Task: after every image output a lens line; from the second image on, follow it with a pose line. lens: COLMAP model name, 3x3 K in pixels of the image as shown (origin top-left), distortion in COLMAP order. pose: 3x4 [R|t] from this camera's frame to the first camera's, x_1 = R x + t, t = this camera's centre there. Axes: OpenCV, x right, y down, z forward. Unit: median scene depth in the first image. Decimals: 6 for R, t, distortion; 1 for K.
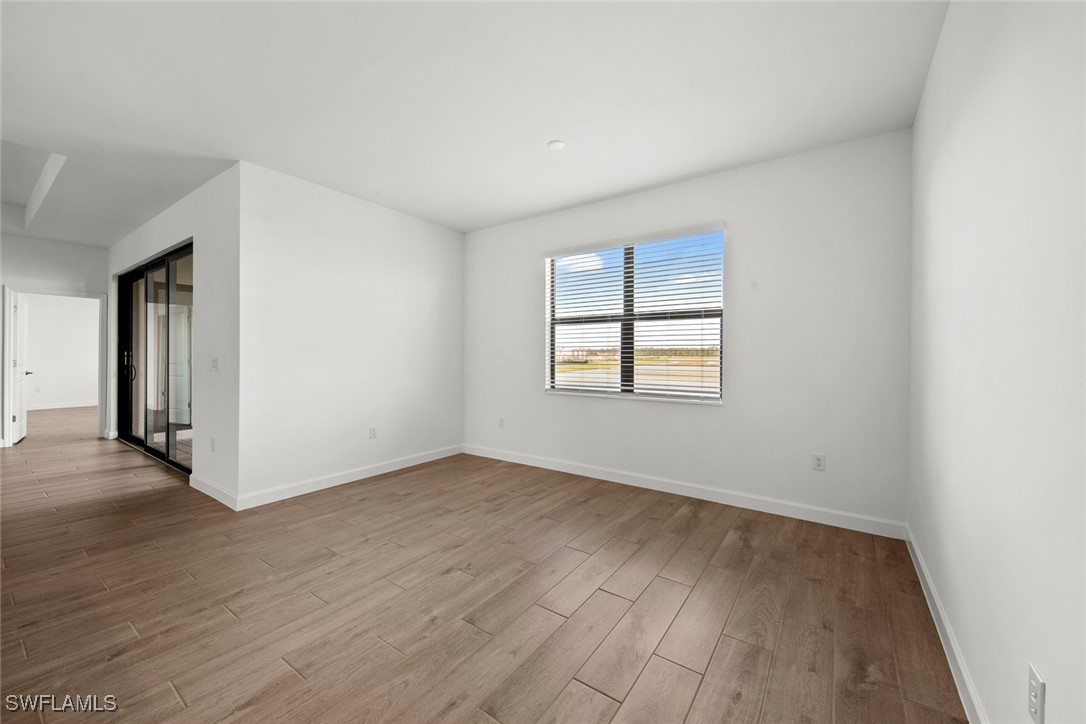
lens RADIAL K [[418.0, 0, 542.6], [0, 418.0, 353.7], [0, 0, 1]] dist [0.002773, -0.000492]
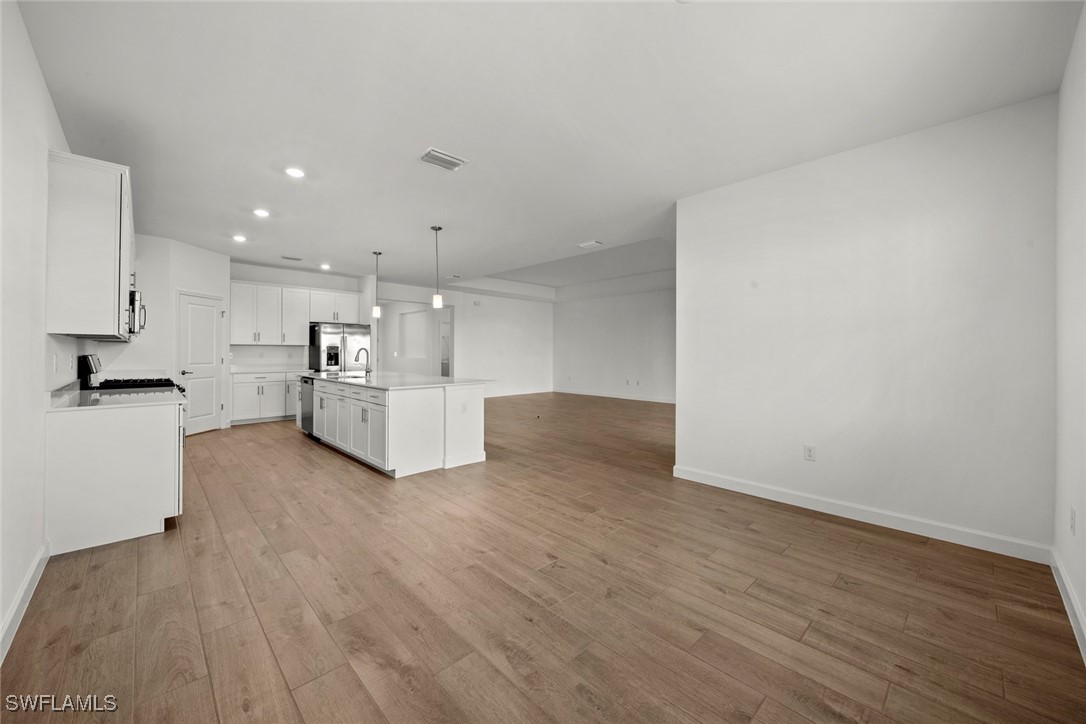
lens RADIAL K [[412.6, 0, 538.8], [0, 412.6, 346.2], [0, 0, 1]] dist [0.001342, -0.000157]
pose [[-0.191392, -0.016235, -0.981379, 0.545261], [-0.004142, 0.999868, -0.015733, 0.003405], [0.981505, 0.001054, -0.191434, 0.783440]]
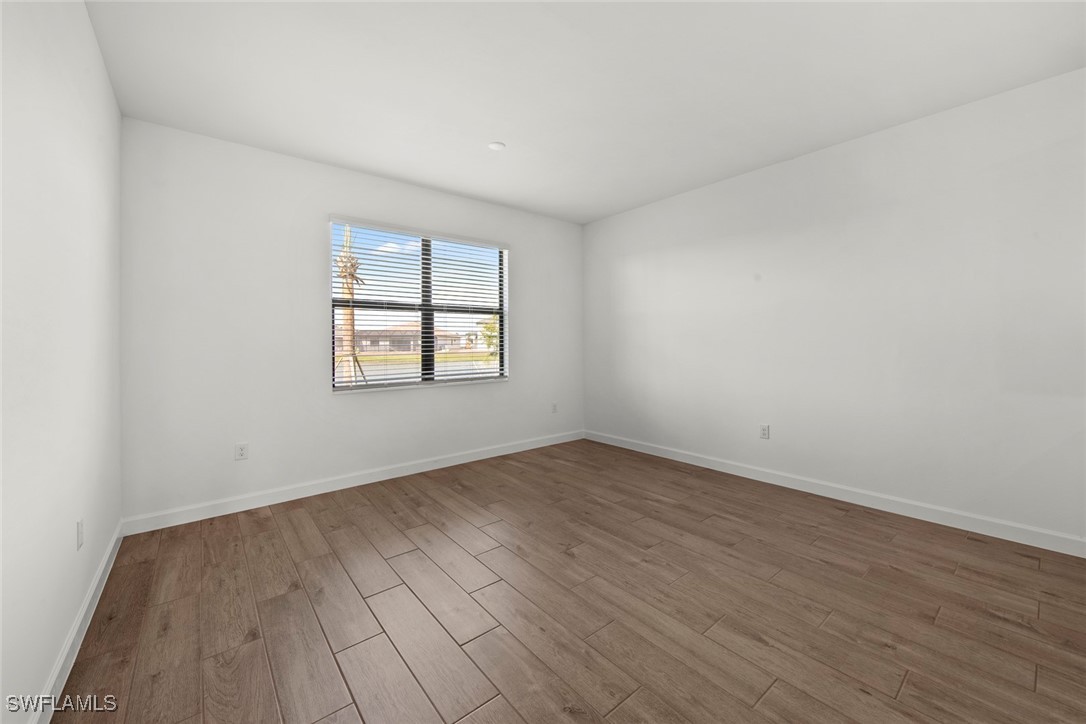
lens RADIAL K [[422.3, 0, 543.1], [0, 422.3, 342.9], [0, 0, 1]] dist [0.003339, 0.000163]
pose [[0.260917, -0.004860, 0.965349, -0.833376], [0.009195, 0.999954, 0.002549, -0.000385], [-0.965318, 0.008211, 0.260949, 0.529731]]
